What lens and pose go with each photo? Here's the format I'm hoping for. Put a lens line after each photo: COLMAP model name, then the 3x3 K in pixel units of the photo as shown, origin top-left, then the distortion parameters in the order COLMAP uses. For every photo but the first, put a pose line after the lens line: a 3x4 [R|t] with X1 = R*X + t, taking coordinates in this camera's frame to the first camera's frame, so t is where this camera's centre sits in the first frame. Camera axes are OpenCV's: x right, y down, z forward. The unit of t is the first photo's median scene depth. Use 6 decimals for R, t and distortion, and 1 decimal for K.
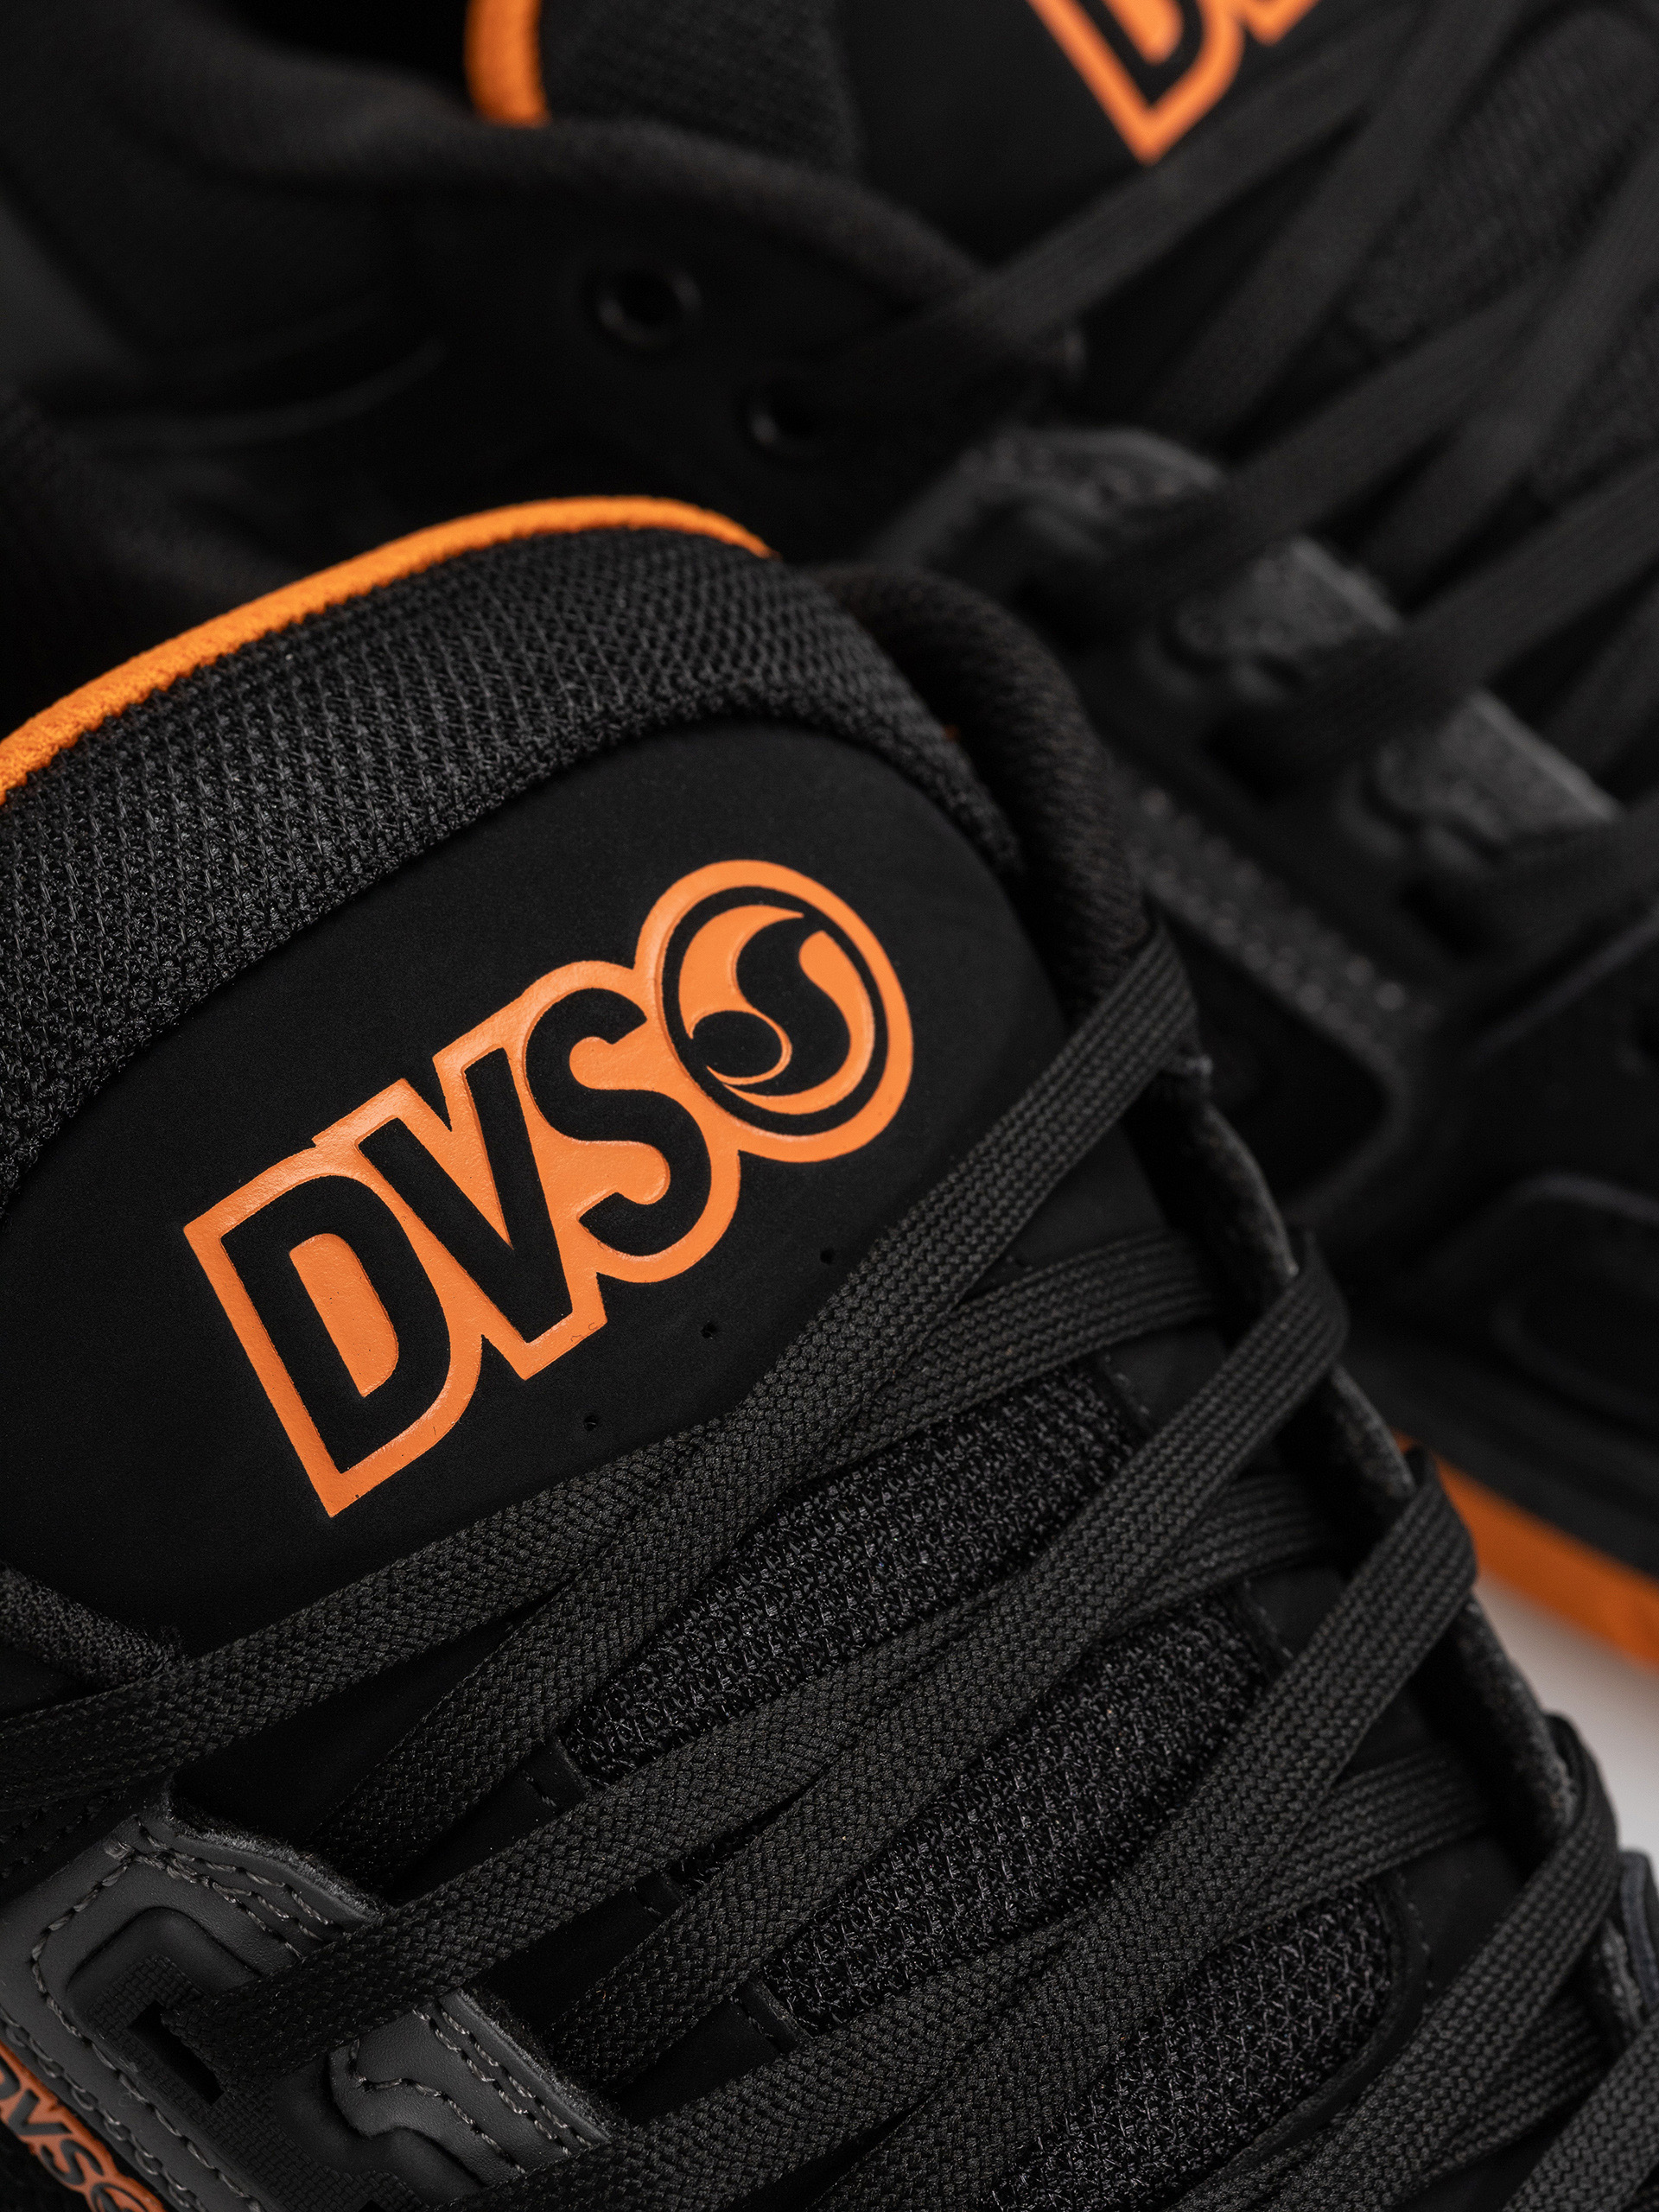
lens RADIAL K [[7125.0, 0, 825.4], [0, 7125.0, 1108.6], [0, 0, 1]] dist [0.101222, 0.000000]
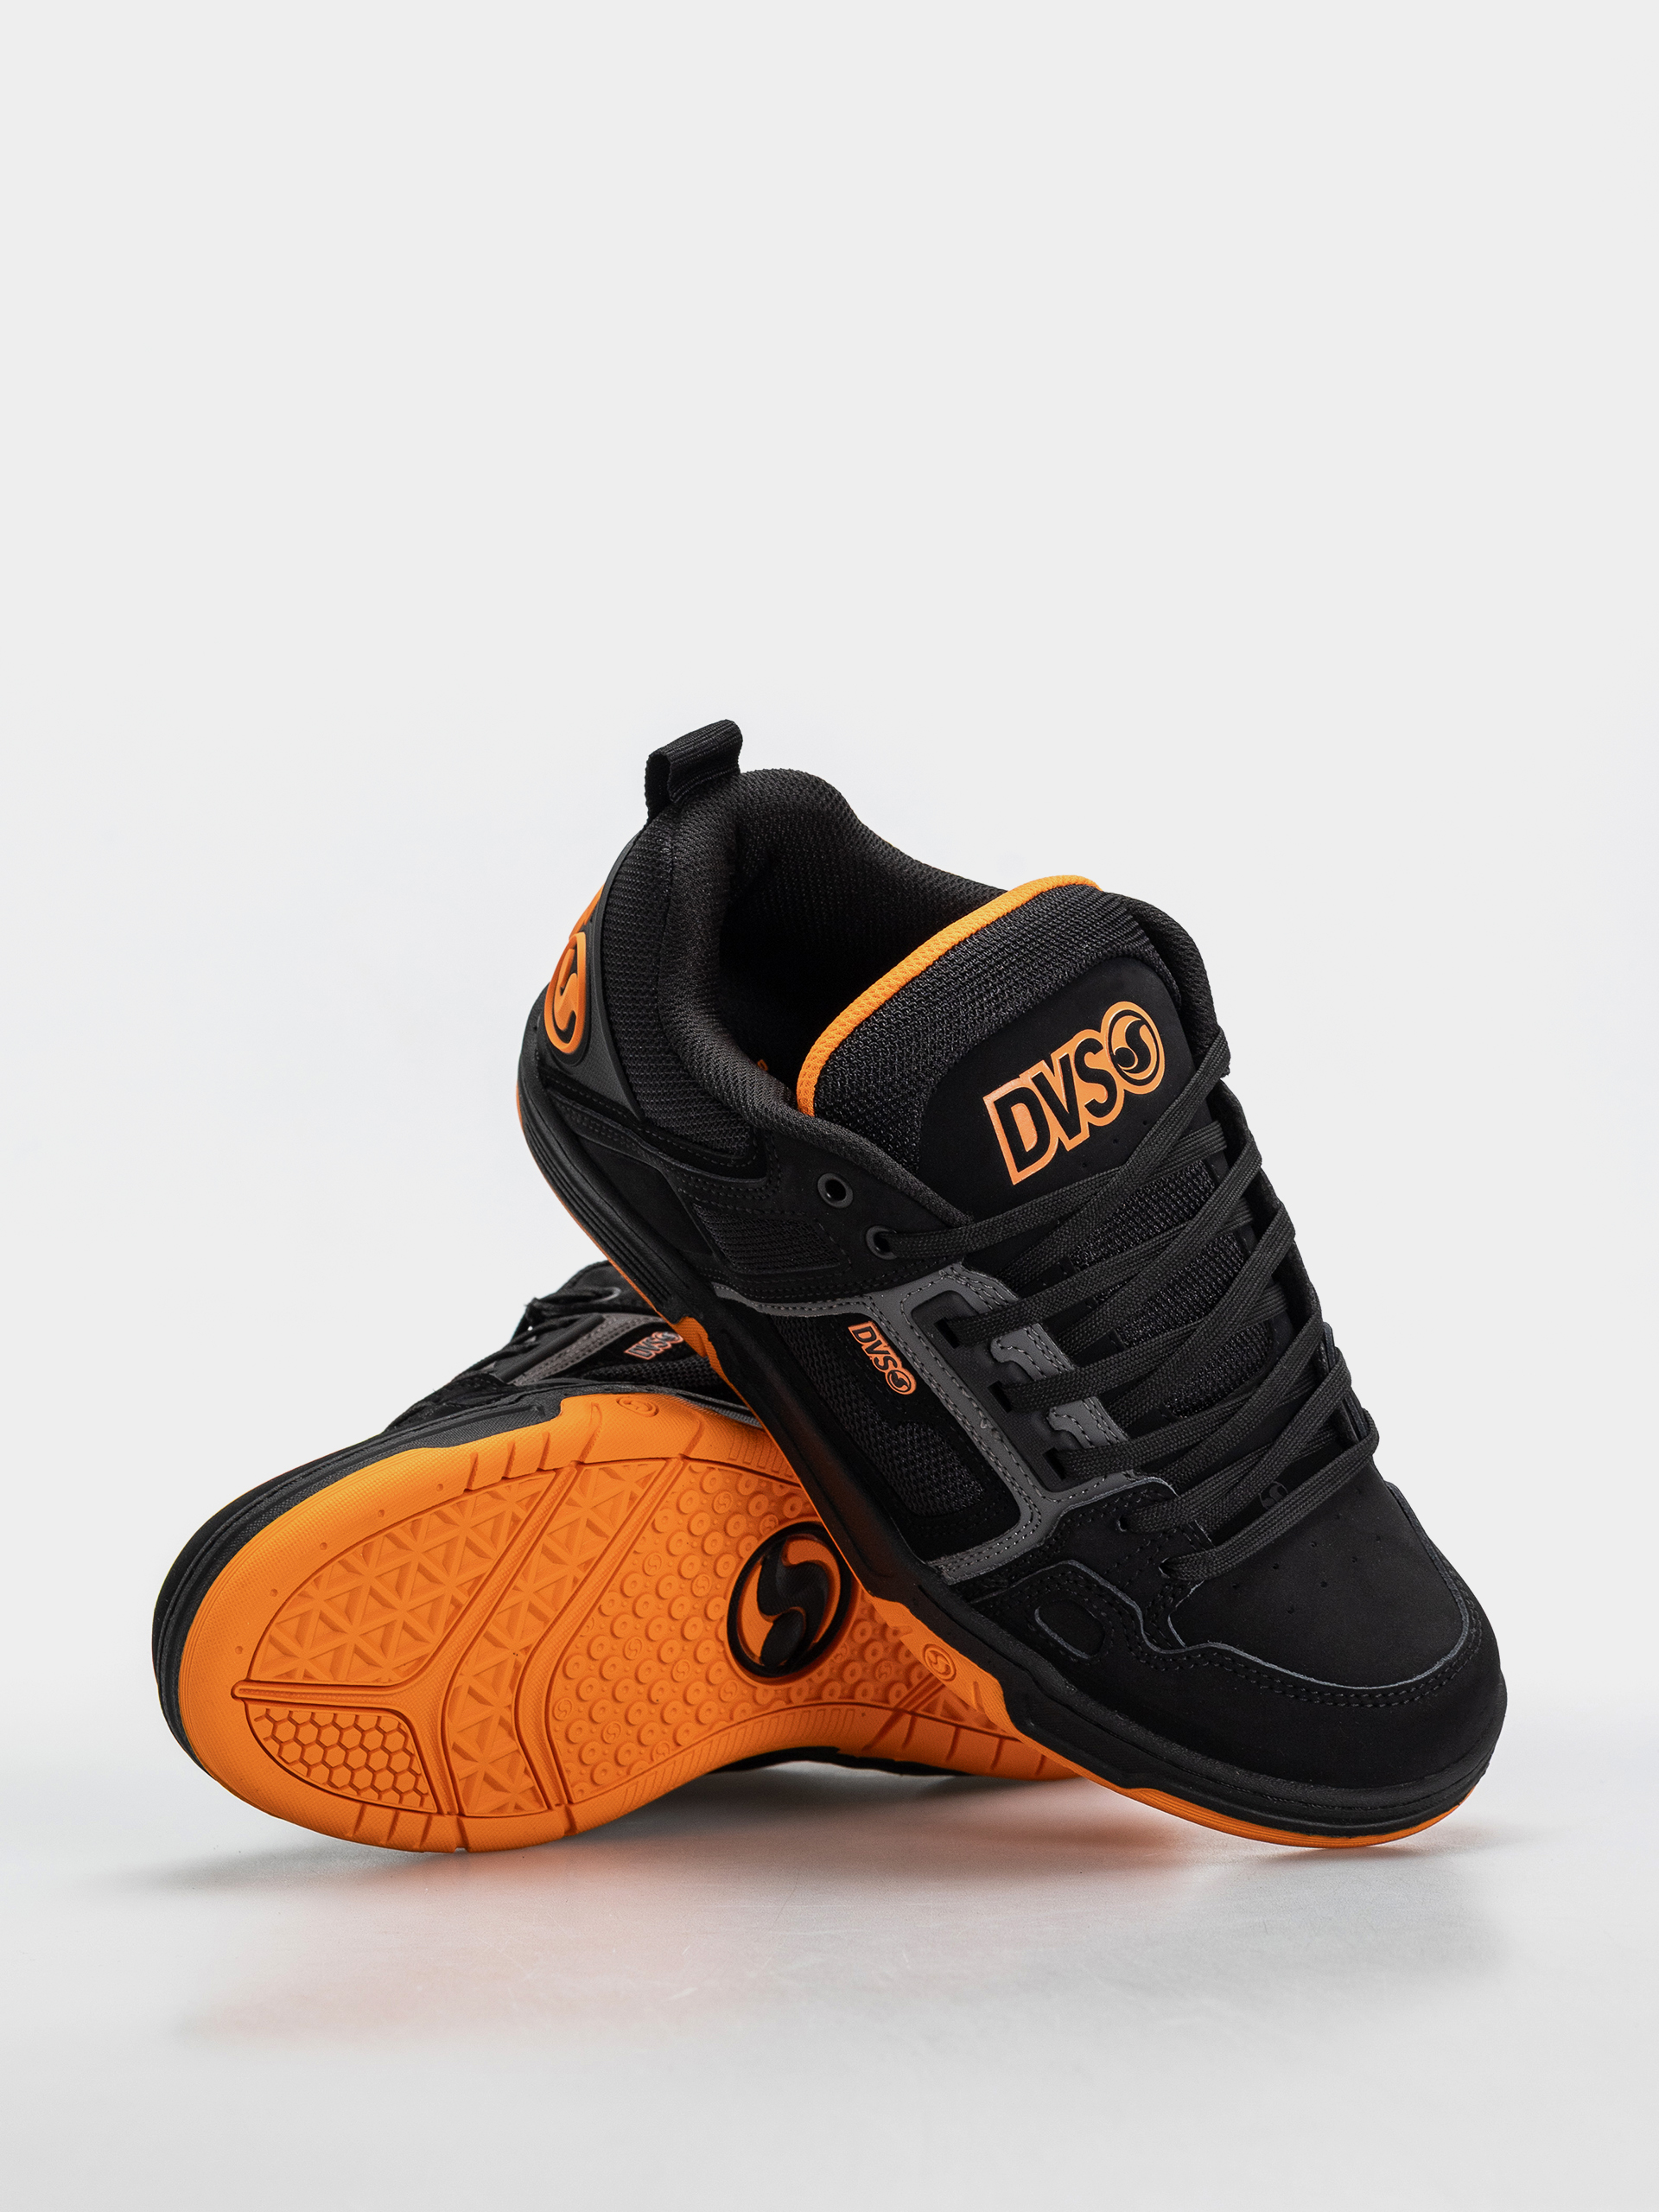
lens RADIAL K [[7125.0, 0, 831.0], [0, 7125.0, 1105.2], [0, 0, 1]] dist [0.101222, 0.000000]
pose [[0.964666, 0.109017, 0.239862, -0.983084], [-0.123501, 0.991270, 0.046161, -0.129105], [-0.232736, -0.074153, 0.969709, -2.319038]]
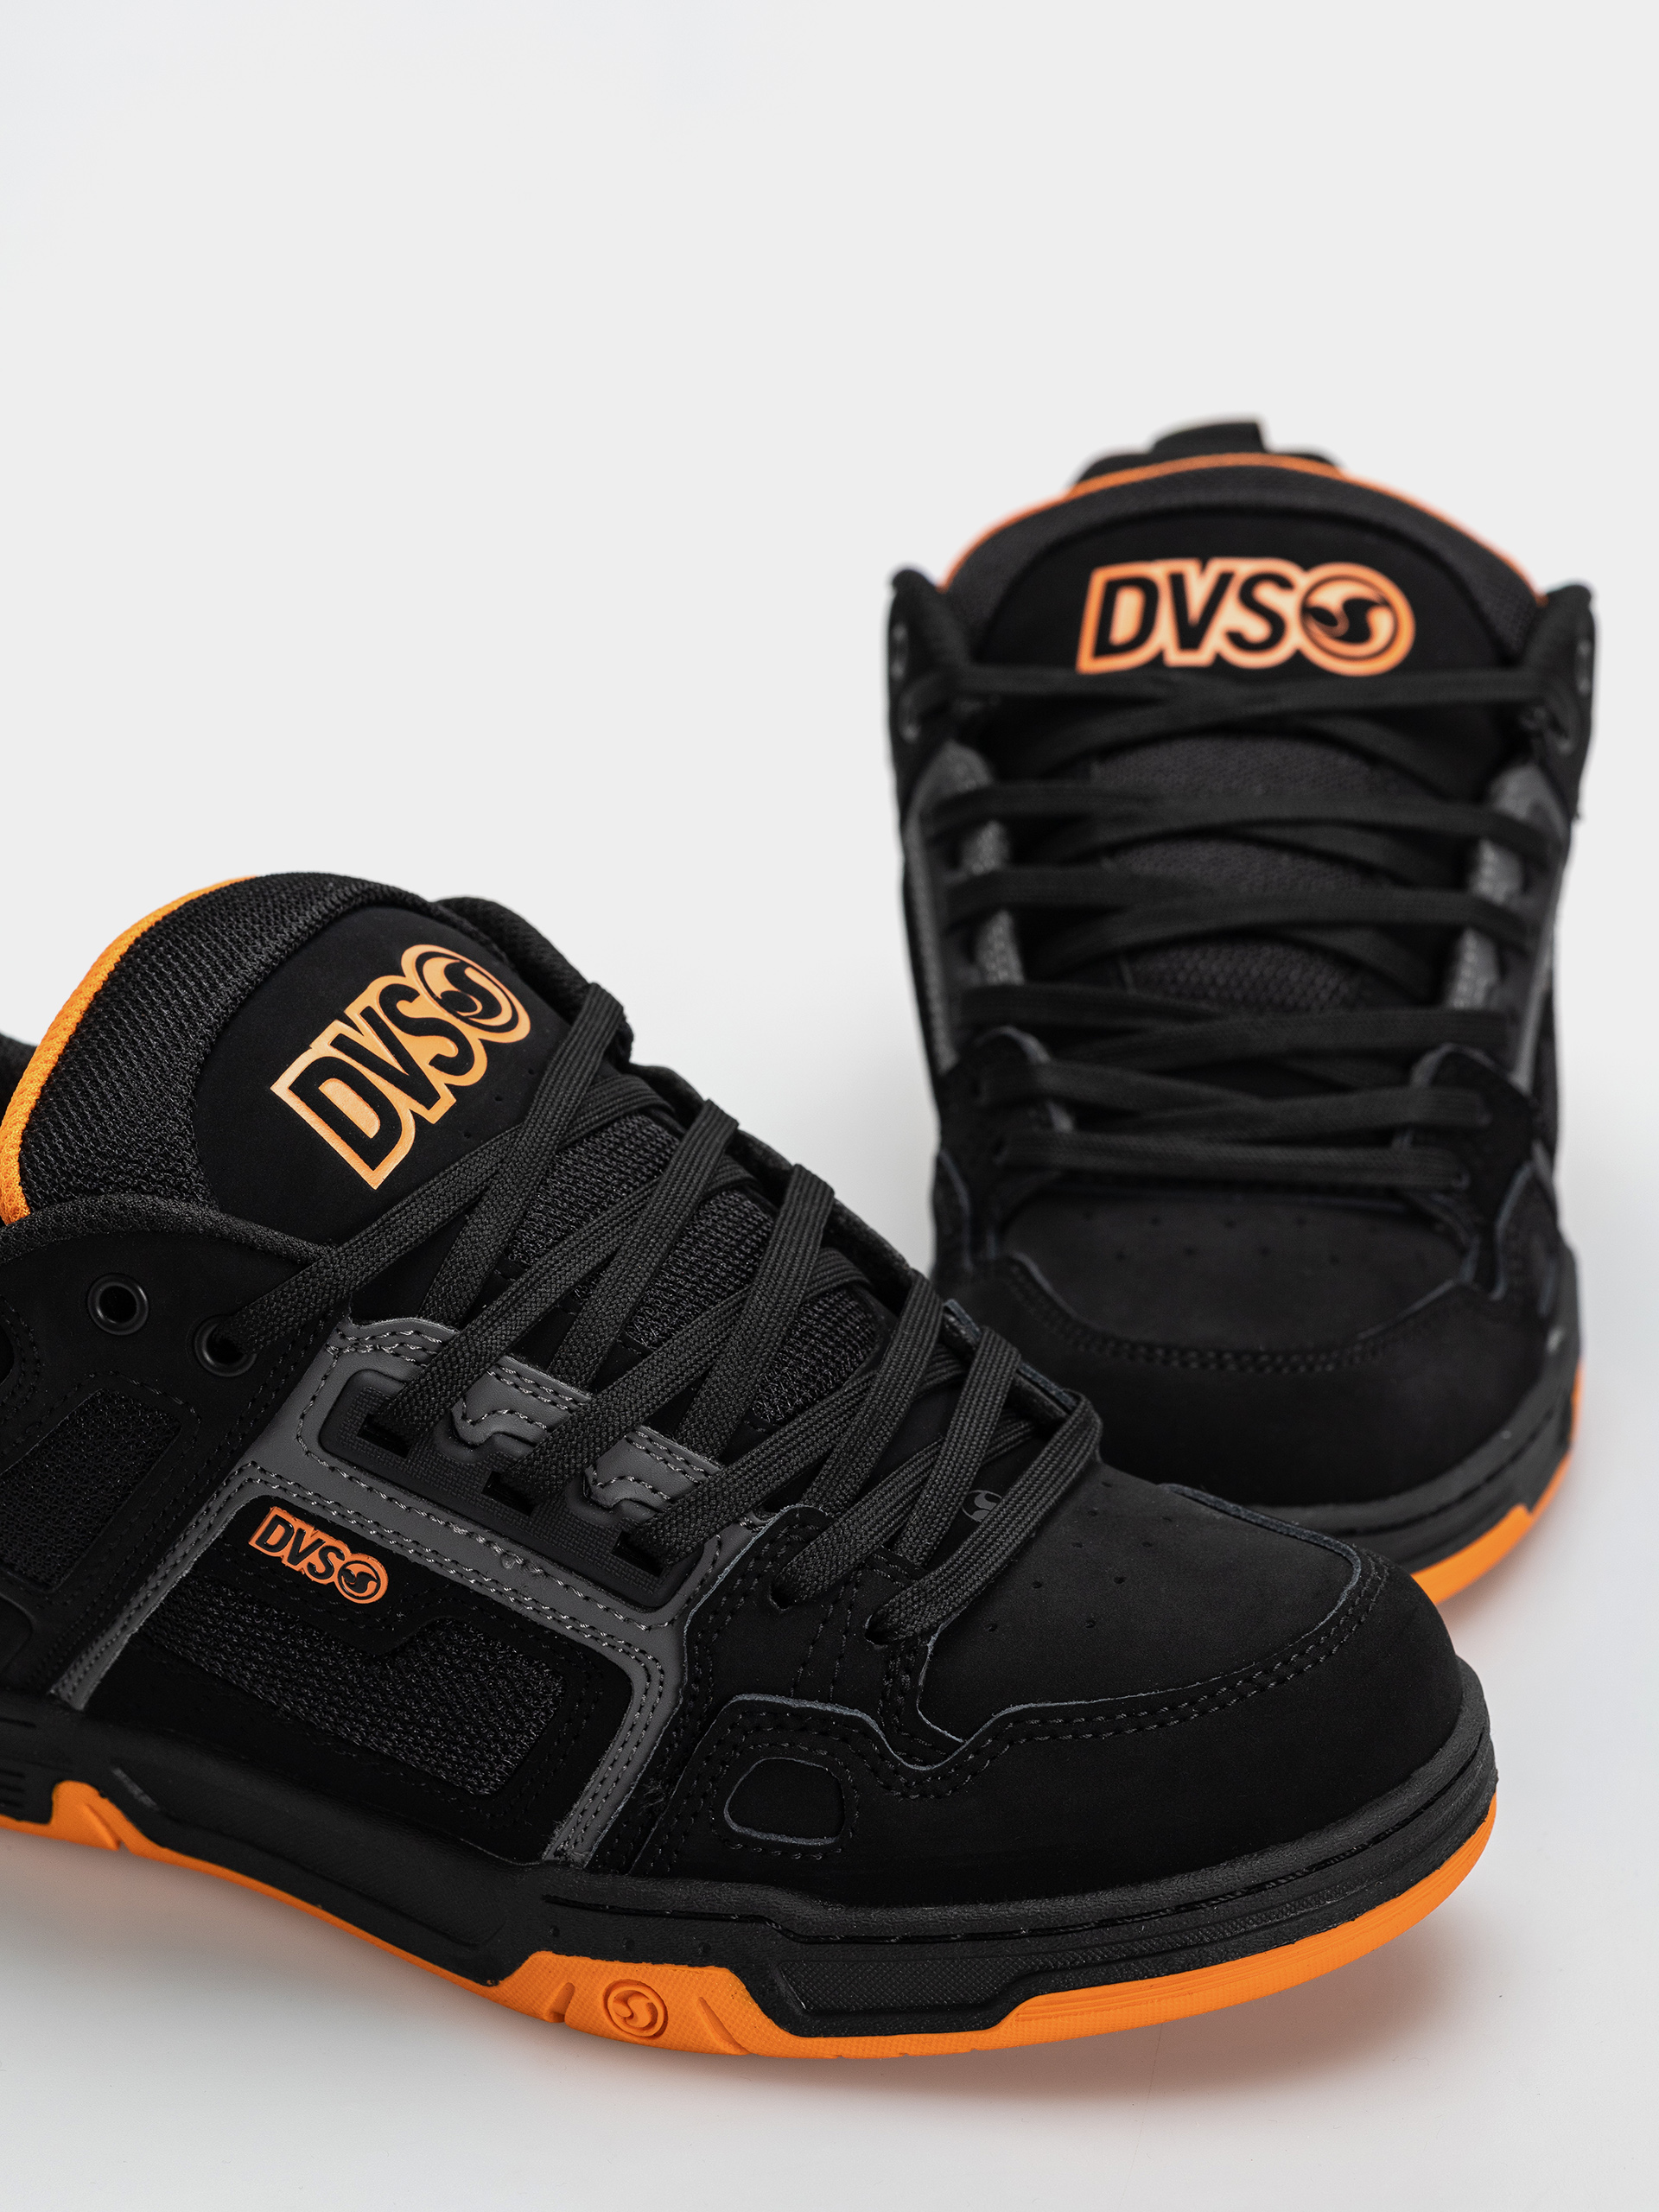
lens RADIAL K [[7125.0, 0, 834.9], [0, 7125.0, 1098.9], [0, 0, 1]] dist [0.101222, 0.000000]
pose [[0.912169, -0.225031, 0.342504, -0.678024], [0.340200, 0.881781, -0.326690, 0.788552], [-0.228498, 0.414517, 0.880888, -0.961585]]
